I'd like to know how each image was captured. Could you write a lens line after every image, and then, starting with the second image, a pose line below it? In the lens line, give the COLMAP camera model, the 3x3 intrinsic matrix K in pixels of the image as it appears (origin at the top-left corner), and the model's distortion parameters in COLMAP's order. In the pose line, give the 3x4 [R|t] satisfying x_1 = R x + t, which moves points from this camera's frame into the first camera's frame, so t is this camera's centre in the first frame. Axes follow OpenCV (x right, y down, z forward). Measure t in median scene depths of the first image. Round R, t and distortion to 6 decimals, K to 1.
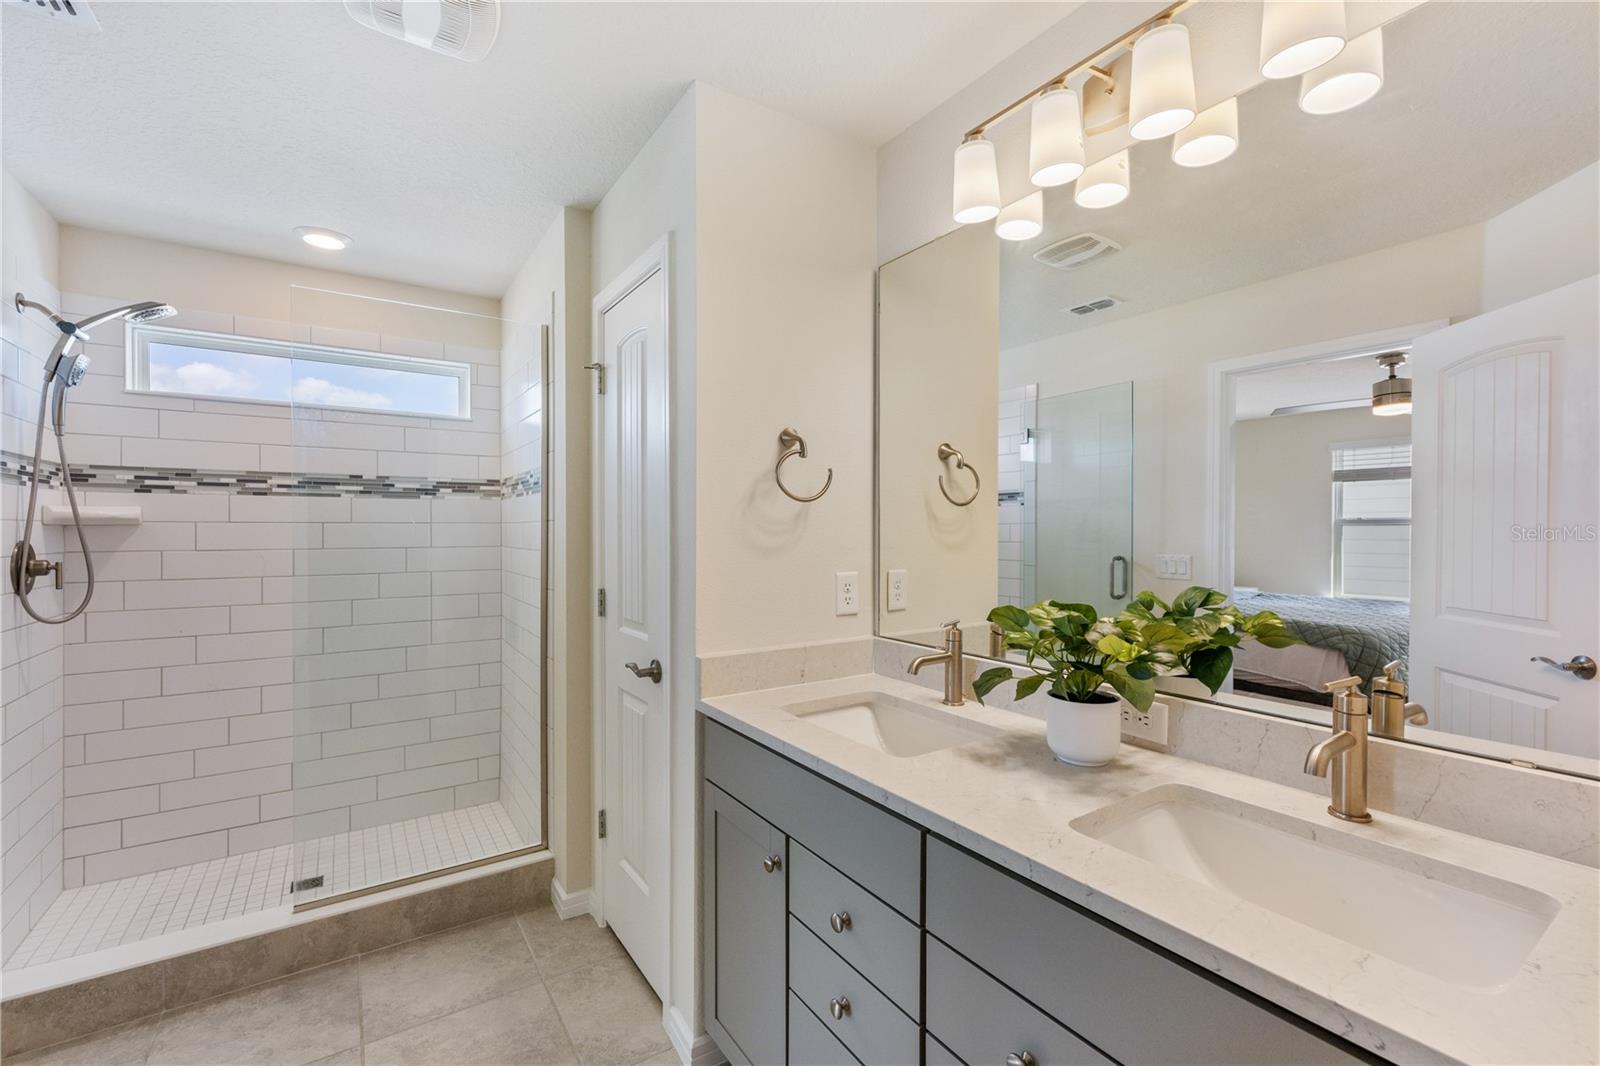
lens RADIAL K [[705.0, 0, 797.6], [0, 705.0, 529.6], [0, 0, 1]] dist [0.009683, 0.000637]
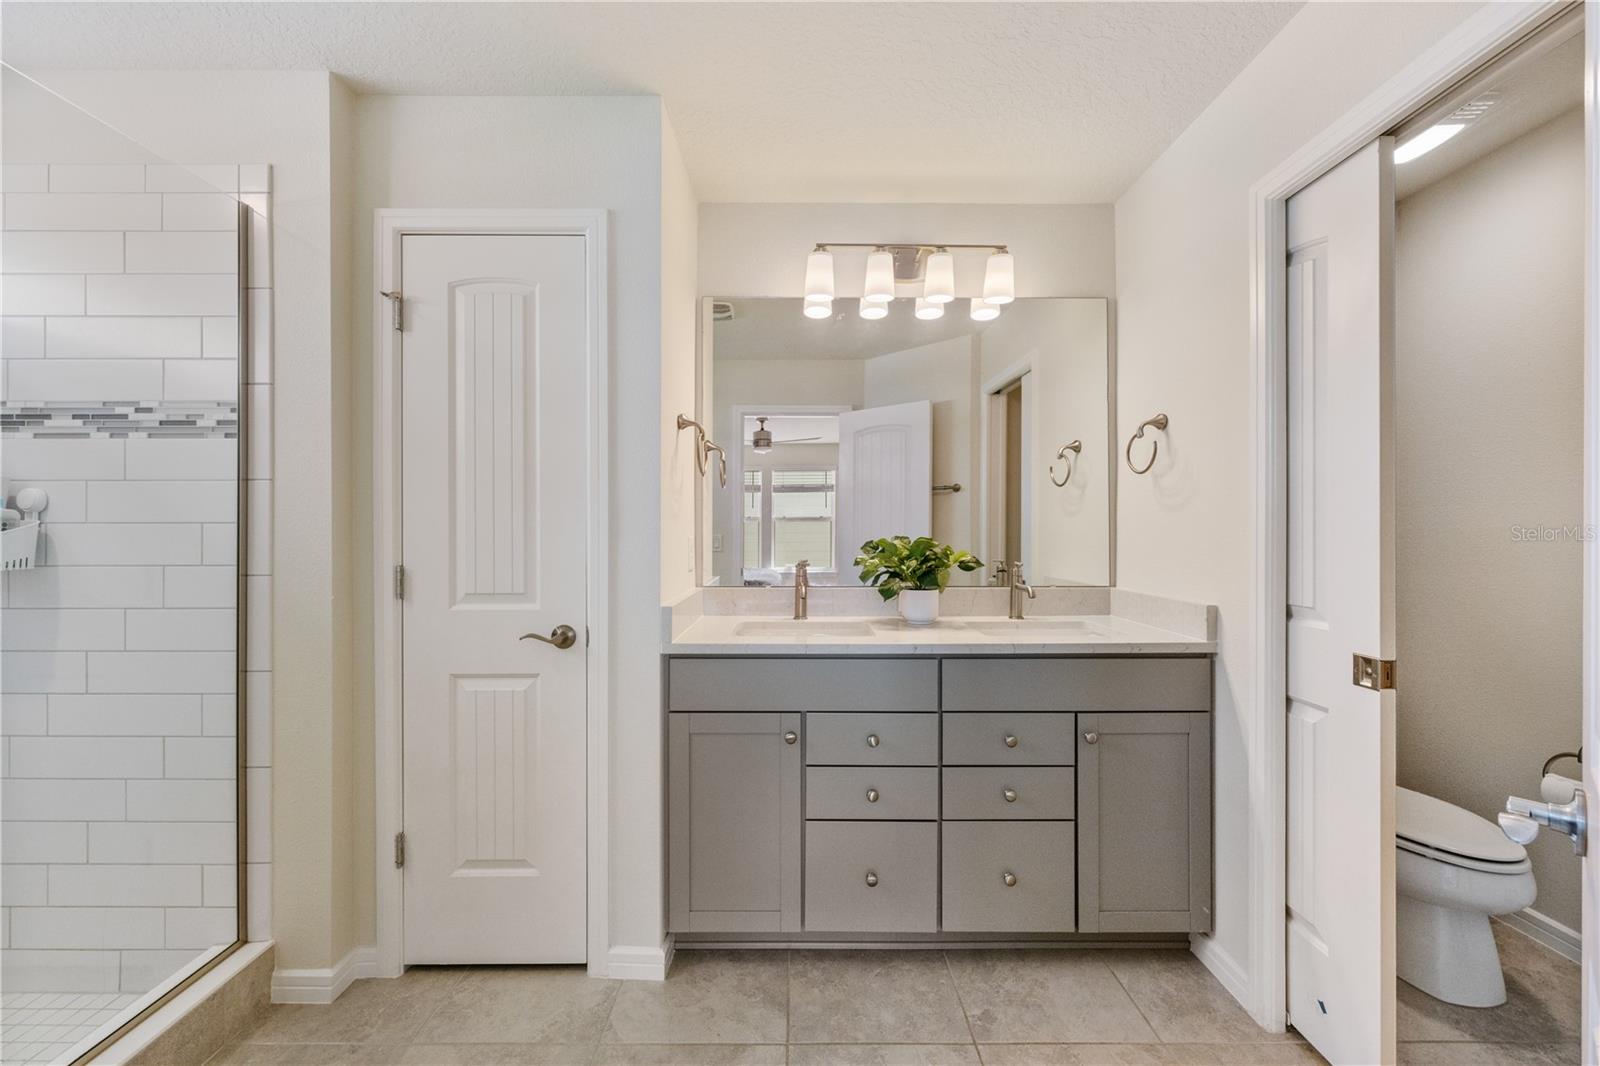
lens RADIAL K [[640.4, 0, 801.9], [0, 640.4, 531.1], [0, 0, 1]] dist [0.003113, 0.000053]
pose [[0.523328, -0.001611, 0.852130, -0.809766], [0.005017, 0.999987, -0.001191, 0.056238], [-0.852117, 0.004898, 0.523329, 0.249018]]
